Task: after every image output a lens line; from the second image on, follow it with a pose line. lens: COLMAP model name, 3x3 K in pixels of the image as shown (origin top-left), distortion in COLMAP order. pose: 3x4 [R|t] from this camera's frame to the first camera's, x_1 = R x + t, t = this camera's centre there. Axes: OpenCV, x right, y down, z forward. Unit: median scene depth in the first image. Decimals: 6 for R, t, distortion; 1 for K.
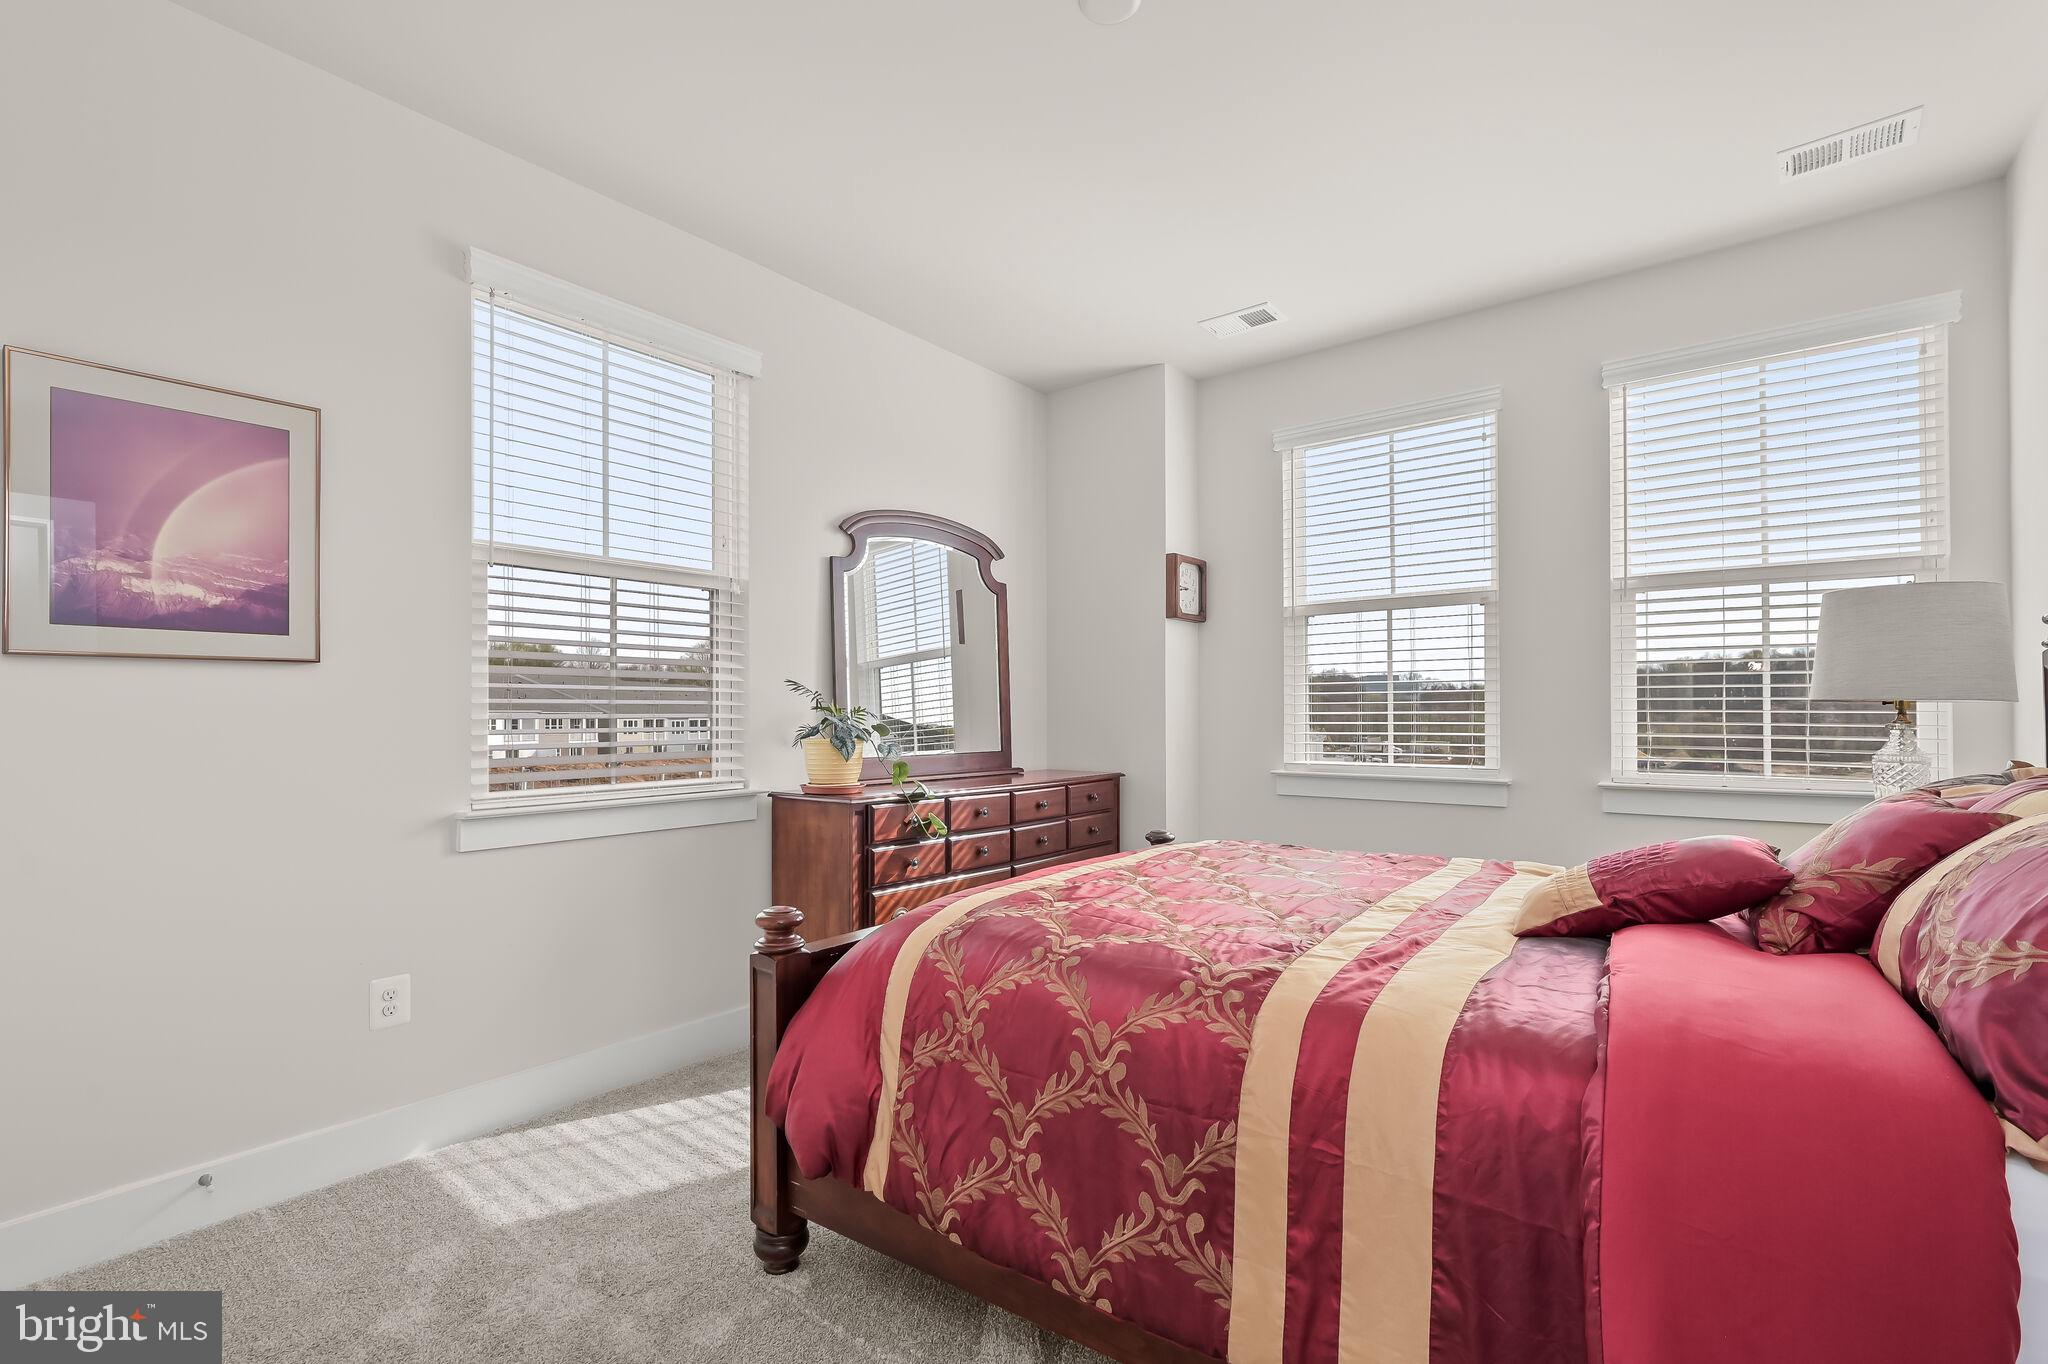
lens RADIAL K [[908.3, 0, 1026.2], [0, 908.3, 713.9], [0, 0, 1]] dist [-0.000854, 0.000088]
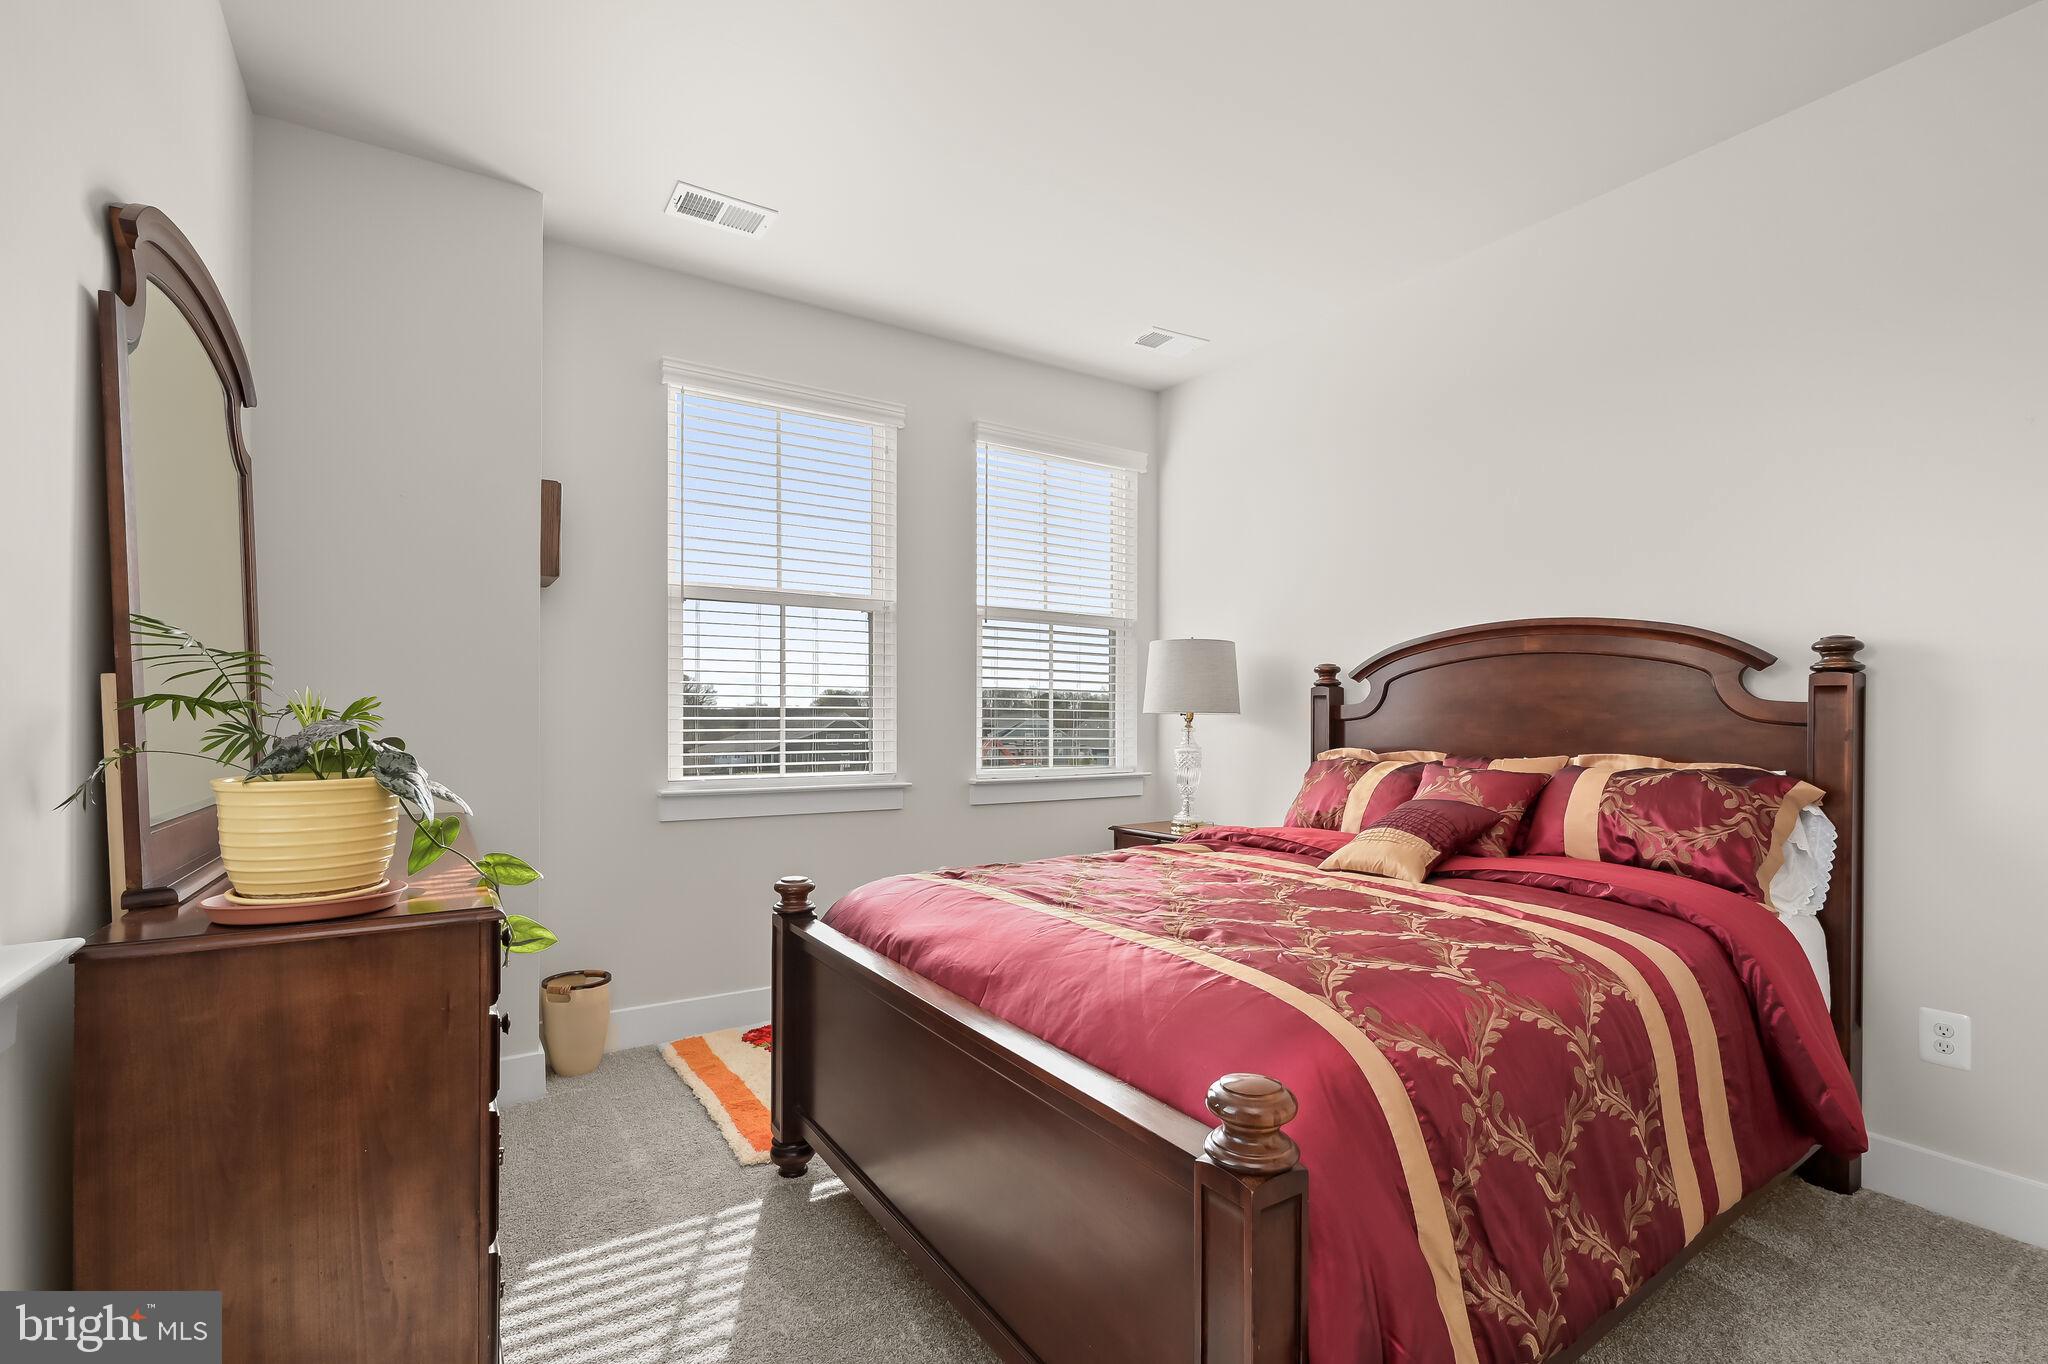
lens RADIAL K [[947.7, 0, 1035.7], [0, 947.7, 716.8], [0, 0, 1]] dist [-0.001823, -0.000351]
pose [[0.303171, 0.001884, 0.952934, -0.518944], [-0.006163, 0.999981, -0.000016, -0.005334], [-0.952916, -0.005868, 0.303177, 0.576325]]
